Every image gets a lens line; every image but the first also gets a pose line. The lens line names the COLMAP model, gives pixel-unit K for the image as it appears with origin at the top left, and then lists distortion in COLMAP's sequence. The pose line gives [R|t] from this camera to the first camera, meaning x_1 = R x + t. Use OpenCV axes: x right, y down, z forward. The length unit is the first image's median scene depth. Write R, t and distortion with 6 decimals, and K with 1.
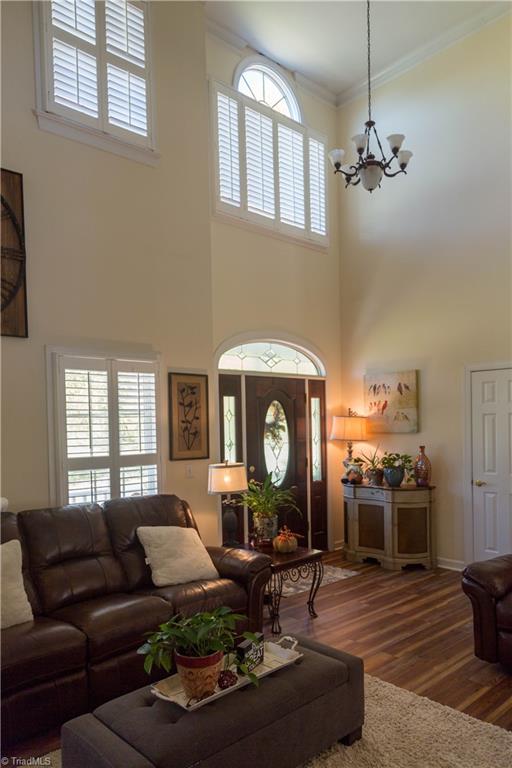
lens RADIAL K [[534.2, 0, 256.0], [0, 534.2, 384.0], [0, 0, 1]] dist [0.018901, 0.000791]
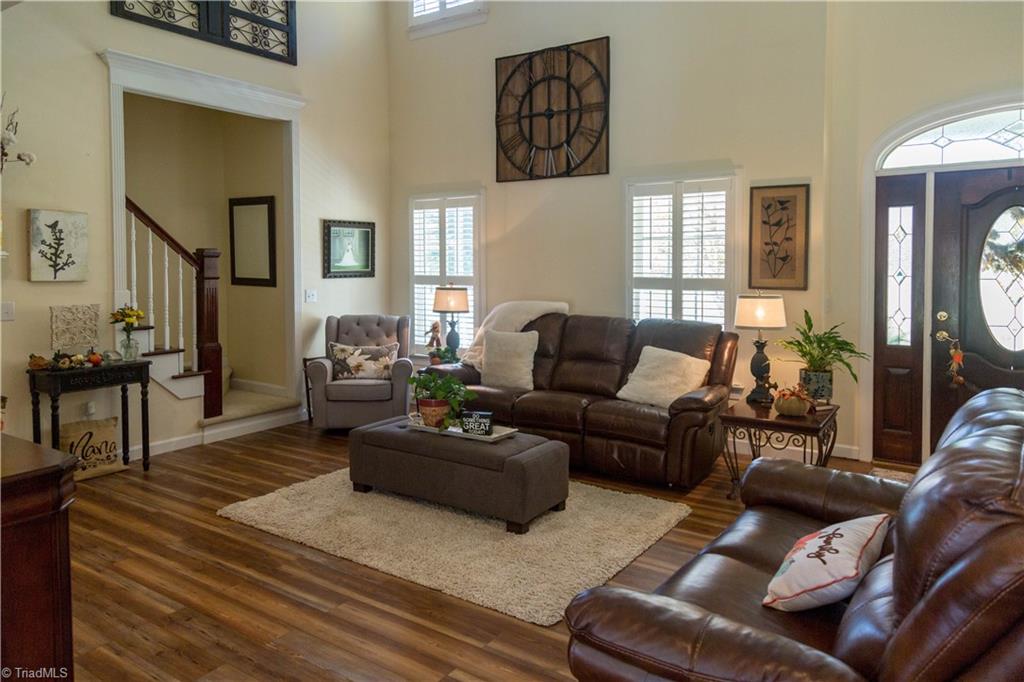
lens RADIAL K [[712.3, 0, 508.4], [0, 712.3, 281.1], [0, 0, 1]] dist [0.018901, 0.000791]
pose [[0.210350, 0.035145, -0.976994, 0.926930], [0.063014, 0.996788, 0.049425, 0.050144], [0.975593, -0.071961, 0.207459, 0.383430]]
